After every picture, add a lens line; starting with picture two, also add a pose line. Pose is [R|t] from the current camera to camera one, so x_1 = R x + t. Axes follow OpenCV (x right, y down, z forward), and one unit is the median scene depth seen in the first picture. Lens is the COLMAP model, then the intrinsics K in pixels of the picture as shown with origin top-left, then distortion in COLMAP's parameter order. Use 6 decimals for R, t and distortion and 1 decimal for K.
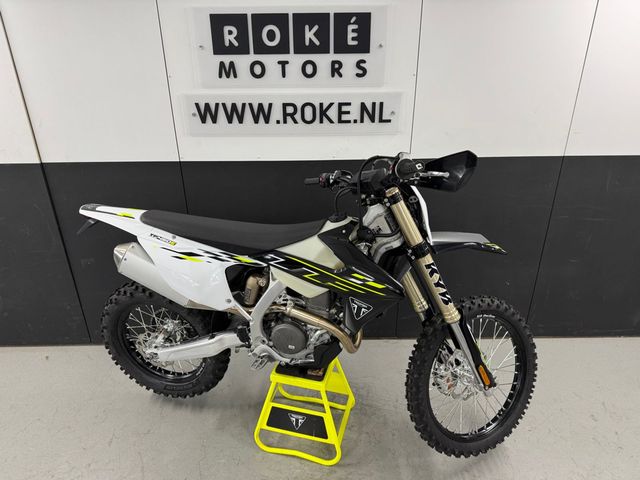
lens RADIAL K [[449.8, 0, 320.0], [0, 449.8, 240.0], [0, 0, 1]] dist [0.004114, -0.053292]
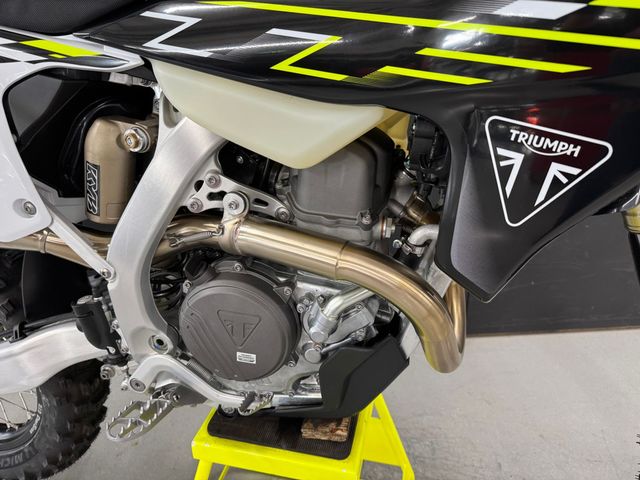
lens RADIAL K [[449.8, 0, 320.0], [0, 449.8, 240.0], [0, 0, 1]] dist [0.004114, -0.053292]
pose [[0.999139, -0.032522, 0.025750, -0.018416], [0.032865, 0.999375, -0.013000, 0.158784], [-0.025311, 0.013835, 0.999584, 0.672200]]
